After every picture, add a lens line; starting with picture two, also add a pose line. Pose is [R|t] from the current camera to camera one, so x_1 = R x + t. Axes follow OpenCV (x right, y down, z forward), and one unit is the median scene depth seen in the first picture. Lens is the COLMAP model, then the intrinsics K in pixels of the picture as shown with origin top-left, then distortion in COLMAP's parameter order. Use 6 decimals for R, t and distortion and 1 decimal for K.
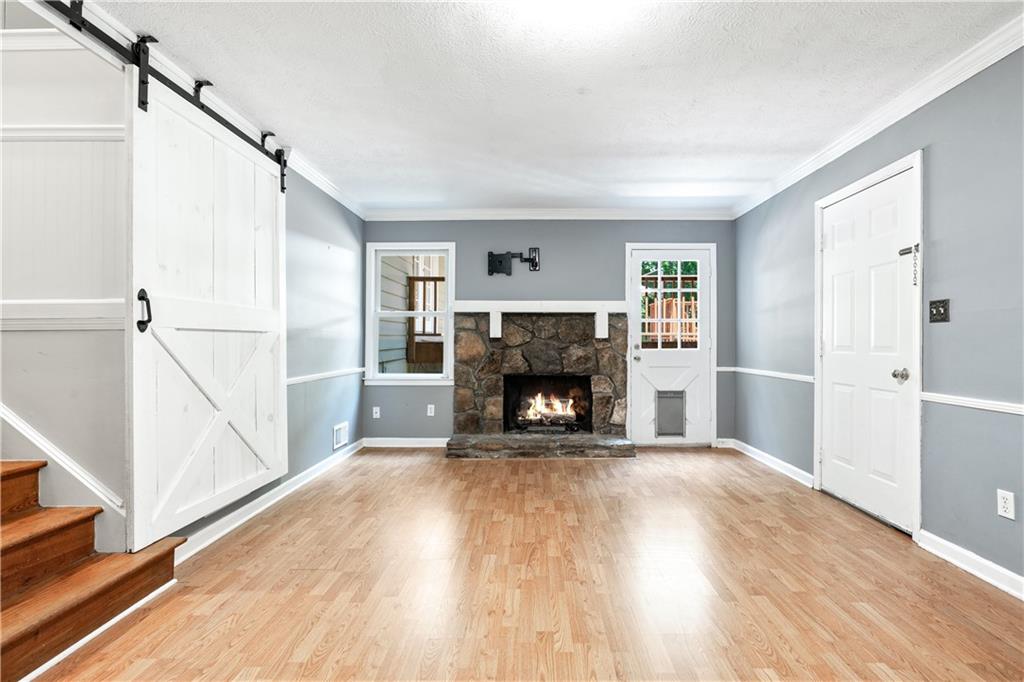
lens RADIAL K [[461.8, 0, 532.8], [0, 461.8, 342.2], [0, 0, 1]] dist [-0.011532, 0.001796]
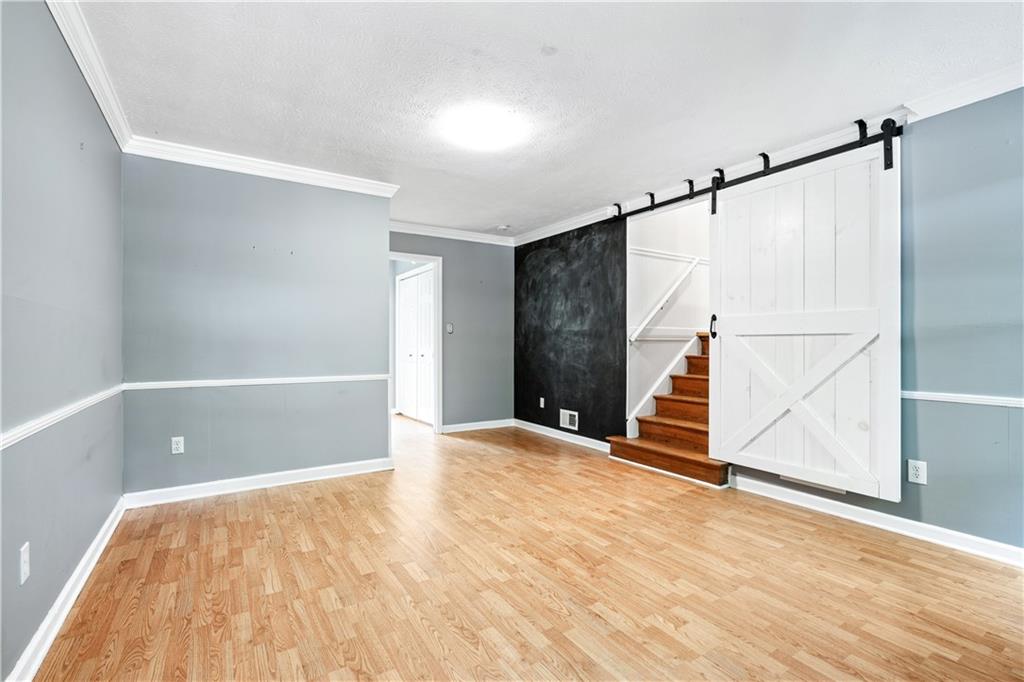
lens RADIAL K [[461.8, 0, 514.4], [0, 461.8, 341.1], [0, 0, 1]] dist [-0.011532, 0.001796]
pose [[-0.839391, -0.002552, -0.543522, 0.705887], [-0.001482, 0.999996, -0.002406, -0.005714], [0.543526, -0.001215, -0.839391, 1.877566]]
